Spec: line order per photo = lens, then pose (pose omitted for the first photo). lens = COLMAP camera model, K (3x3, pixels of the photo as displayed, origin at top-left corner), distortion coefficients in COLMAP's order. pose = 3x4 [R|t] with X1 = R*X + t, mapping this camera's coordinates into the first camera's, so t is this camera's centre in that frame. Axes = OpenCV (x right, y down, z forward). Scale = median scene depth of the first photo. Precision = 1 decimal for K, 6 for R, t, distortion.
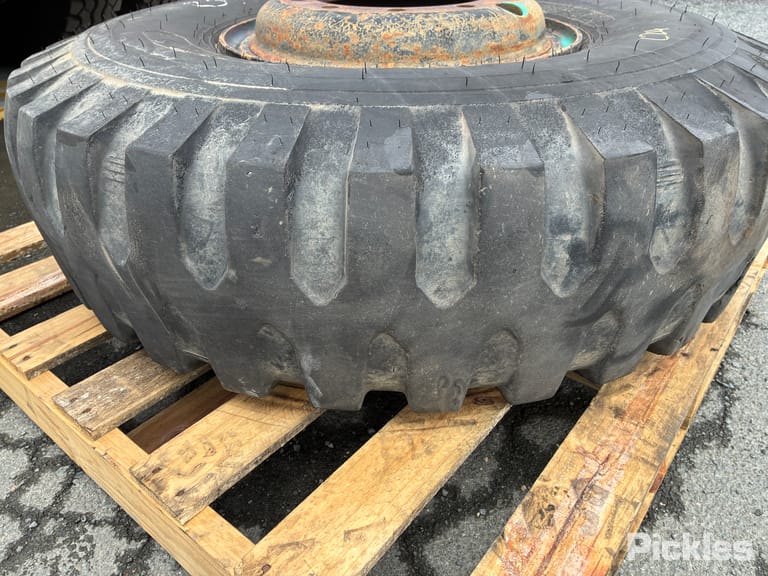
lens RADIAL K [[572.2, 0, 384.0], [0, 572.2, 282.6], [0, 0, 1]] dist [0.046734, -0.071355]
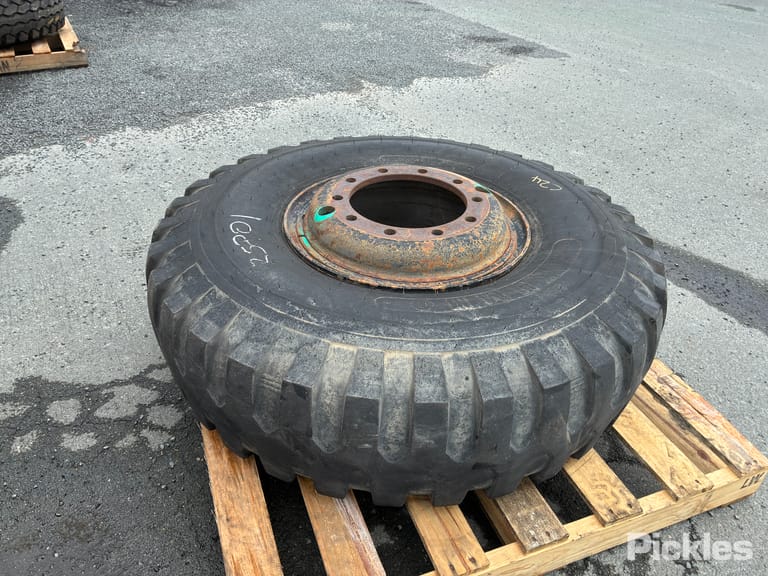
lens RADIAL K [[572.2, 0, 384.0], [0, 572.2, 282.6], [0, 0, 1]] dist [0.046734, -0.071355]
pose [[0.515073, -0.468345, 0.717881, -1.629170], [0.399844, 0.872101, 0.282073, -1.045526], [-0.758172, 0.141752, 0.636460, 0.254705]]
